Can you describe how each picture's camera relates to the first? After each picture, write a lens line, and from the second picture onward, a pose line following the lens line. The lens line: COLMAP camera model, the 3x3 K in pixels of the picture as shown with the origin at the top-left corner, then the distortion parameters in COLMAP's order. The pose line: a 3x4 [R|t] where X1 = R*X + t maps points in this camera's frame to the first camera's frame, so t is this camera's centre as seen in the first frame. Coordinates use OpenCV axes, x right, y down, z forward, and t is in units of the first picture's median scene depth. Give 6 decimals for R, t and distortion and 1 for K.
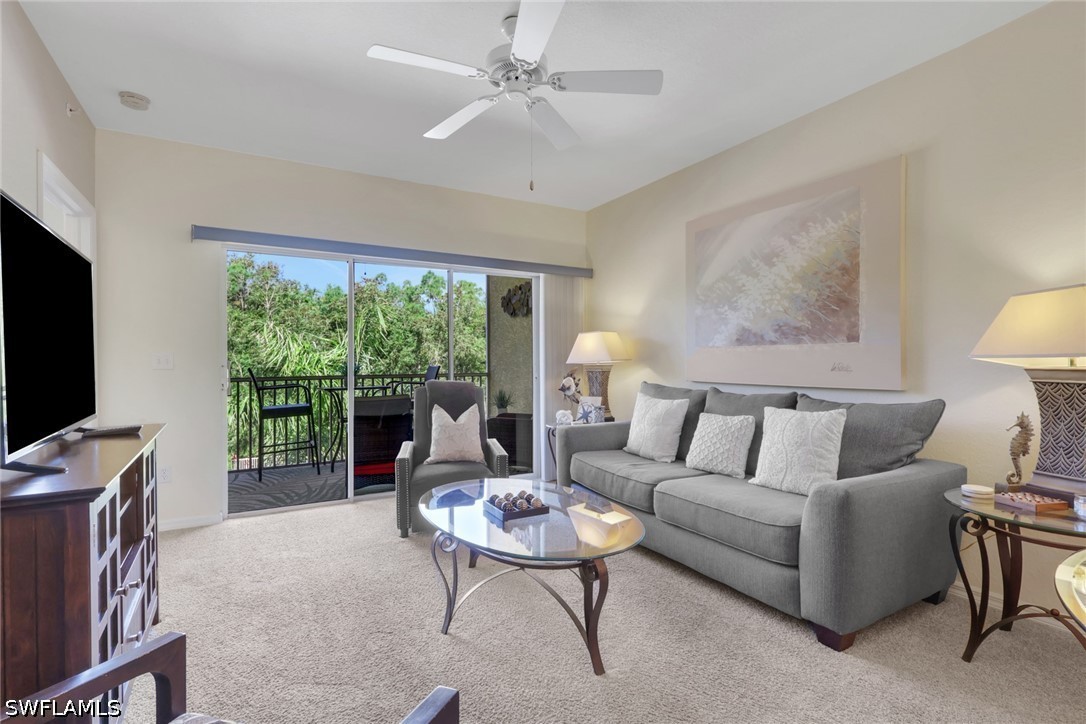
lens RADIAL K [[501.9, 0, 568.2], [0, 501.9, 360.9], [0, 0, 1]] dist [-0.000998, -0.000131]
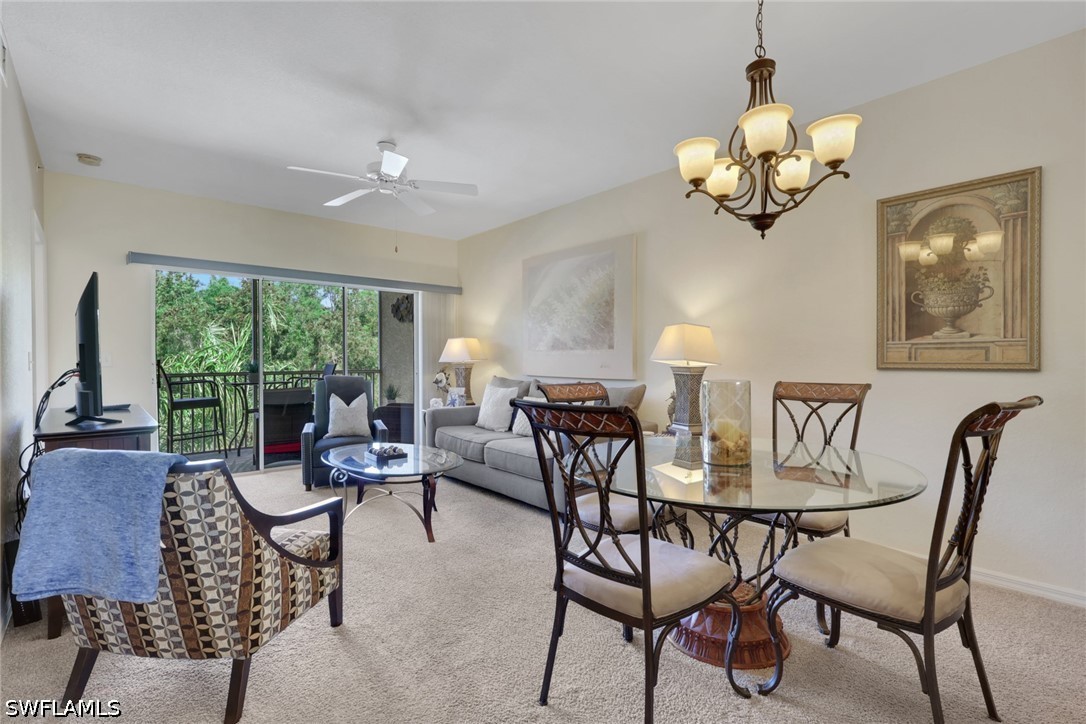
lens RADIAL K [[525.6, 0, 548.3], [0, 525.6, 364.2], [0, 0, 1]] dist [0.000604, 0.000491]
pose [[0.991466, 0.001249, 0.130360, 0.126966], [-0.002845, 0.999923, 0.012058, -0.008293], [-0.130335, -0.012326, 0.991393, -0.477145]]
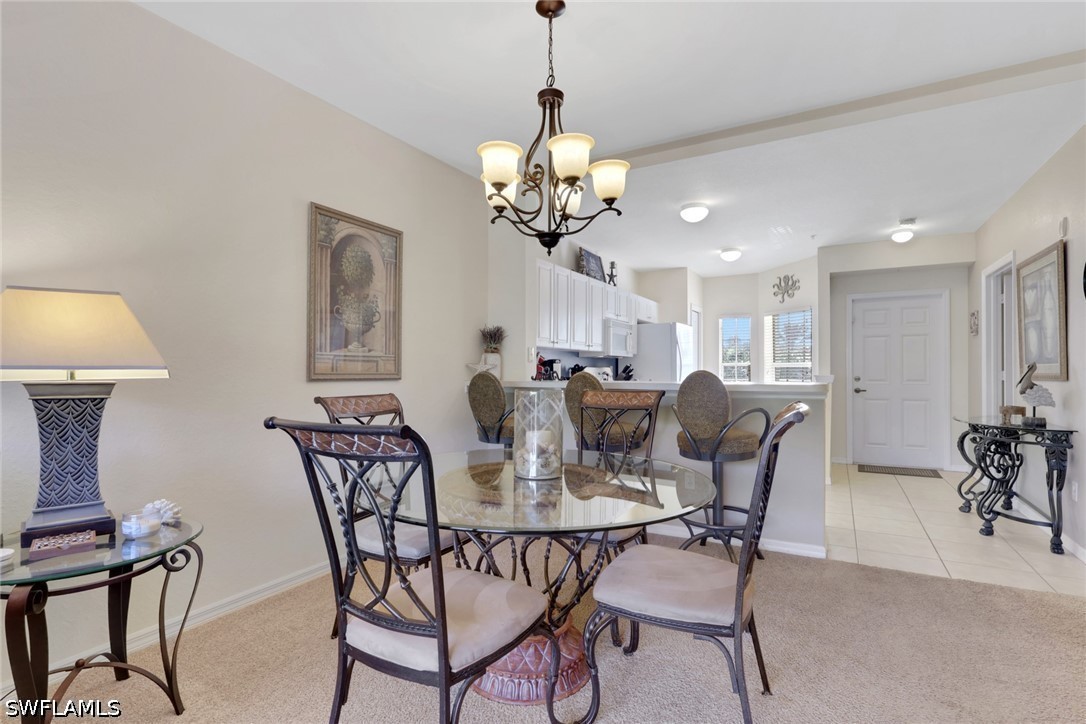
lens RADIAL K [[533.0, 0, 563.1], [0, 533.0, 372.1], [0, 0, 1]] dist [-0.001764, -0.000365]
pose [[-0.507630, 0.009101, 0.861527, -0.134270], [0.001914, 0.999954, -0.009435, 0.004167], [-0.861573, -0.003141, -0.507624, 0.396401]]
